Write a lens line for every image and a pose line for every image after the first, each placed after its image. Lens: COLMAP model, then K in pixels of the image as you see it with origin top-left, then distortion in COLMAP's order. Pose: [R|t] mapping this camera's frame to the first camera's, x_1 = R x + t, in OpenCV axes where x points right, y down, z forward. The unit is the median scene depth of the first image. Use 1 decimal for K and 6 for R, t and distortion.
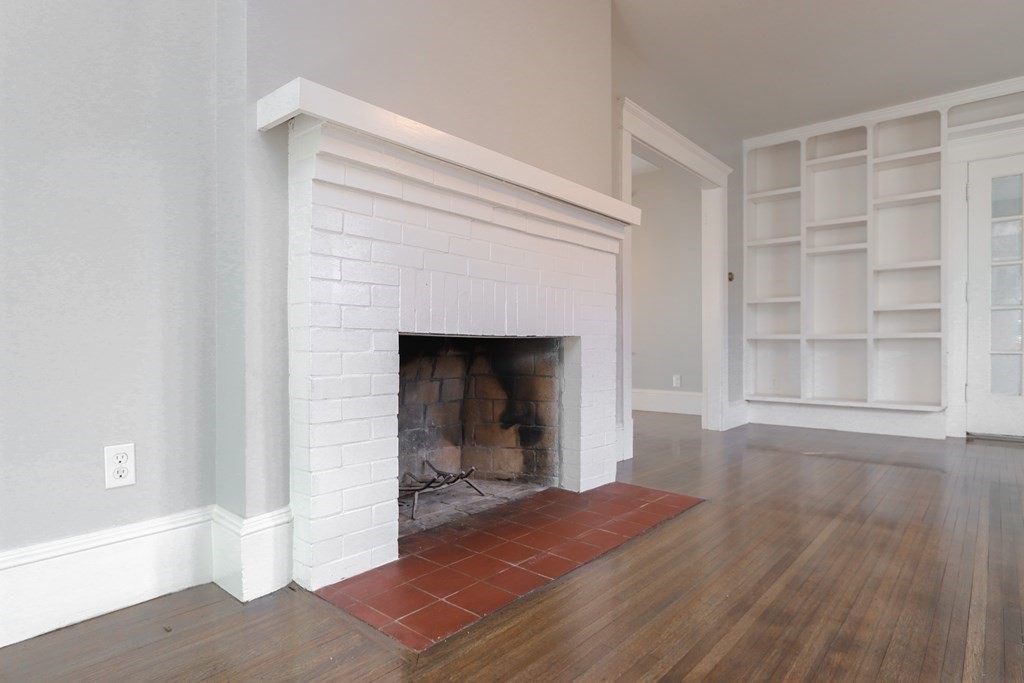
lens RADIAL K [[564.6, 0, 510.8], [0, 564.6, 354.2], [0, 0, 1]] dist [-0.018023, 0.000197]
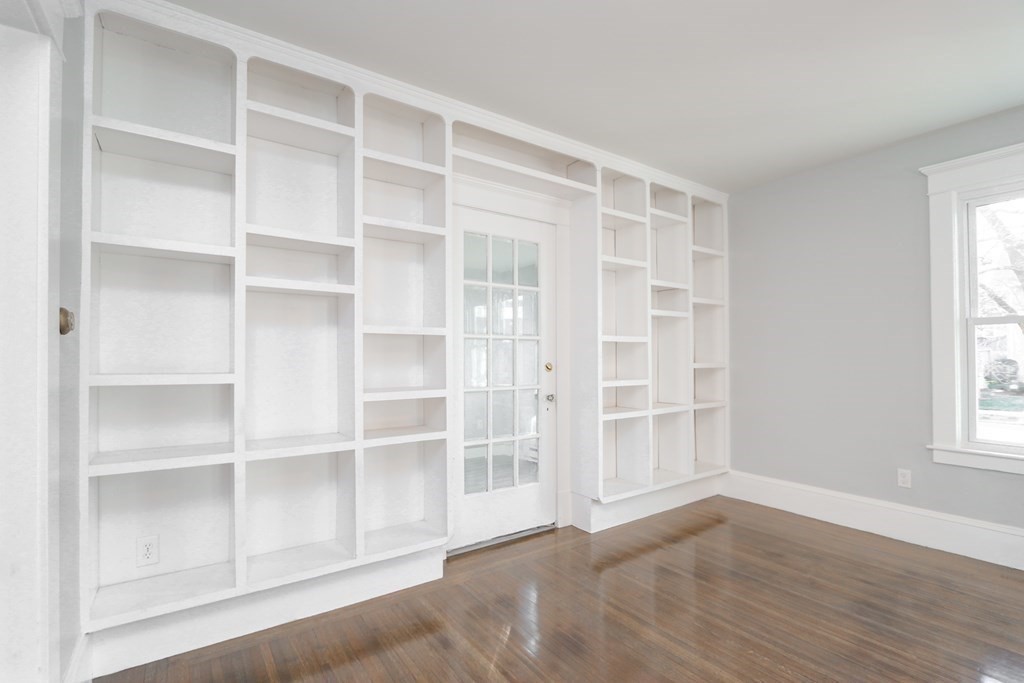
lens RADIAL K [[478.2, 0, 513.0], [0, 478.2, 351.6], [0, 0, 1]] dist [-0.016044, 0.001596]
pose [[0.233322, 0.009452, 0.972354, 0.297061], [0.013013, 0.999833, -0.012842, -0.190996], [-0.972312, 0.015650, 0.233160, 1.138617]]
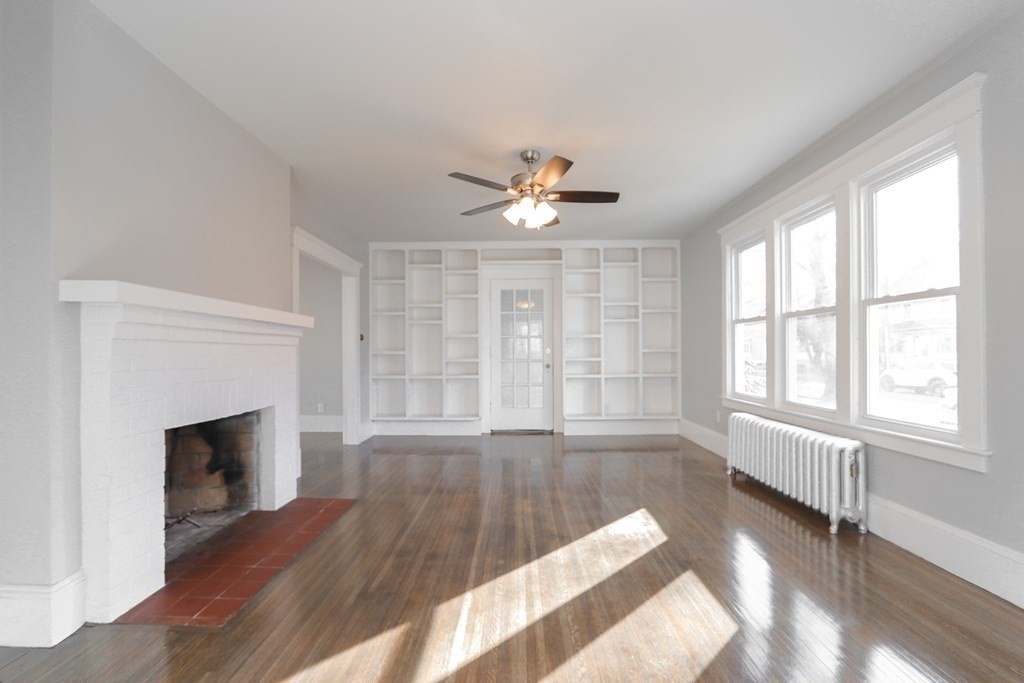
lens RADIAL K [[478.2, 0, 513.0], [0, 478.2, 351.6], [0, 0, 1]] dist [-0.016044, 0.001596]
pose [[0.760400, 0.000371, 0.649455, -0.198248], [0.010169, 0.999870, -0.012477, -0.138935], [-0.649375, 0.016091, 0.760298, -0.337412]]
